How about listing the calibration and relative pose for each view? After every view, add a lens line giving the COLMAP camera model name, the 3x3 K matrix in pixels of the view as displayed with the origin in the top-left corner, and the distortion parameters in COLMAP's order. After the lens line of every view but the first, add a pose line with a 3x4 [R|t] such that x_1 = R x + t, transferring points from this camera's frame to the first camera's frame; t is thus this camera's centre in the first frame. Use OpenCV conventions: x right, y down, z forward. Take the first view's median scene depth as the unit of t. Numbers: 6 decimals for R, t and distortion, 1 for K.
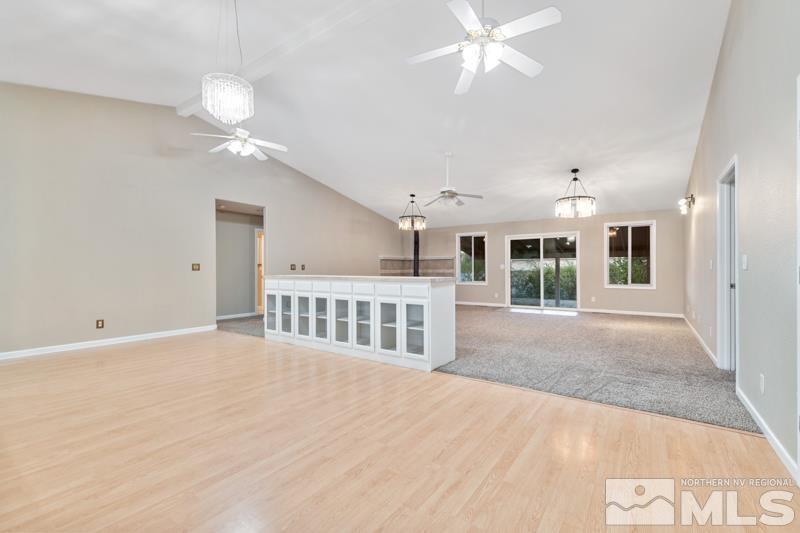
lens RADIAL K [[345.6, 0, 397.5], [0, 345.6, 268.7], [0, 0, 1]] dist [0.003446, 0.000030]
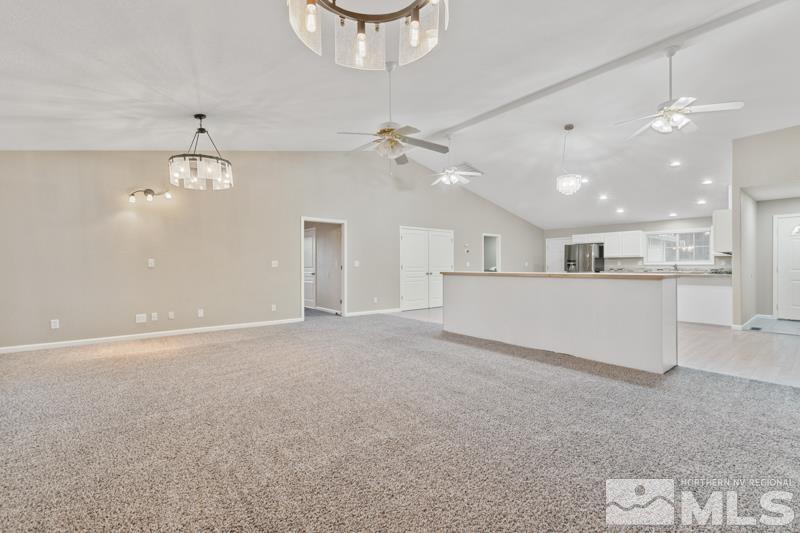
lens RADIAL K [[346.5, 0, 397.3], [0, 346.5, 267.2], [0, 0, 1]] dist [0.002766, -0.000729]
pose [[-0.964439, 0.005720, 0.264242, -0.017776], [0.006125, 0.999981, 0.000709, 0.001230], [-0.264233, 0.002302, -0.964456, 1.175706]]
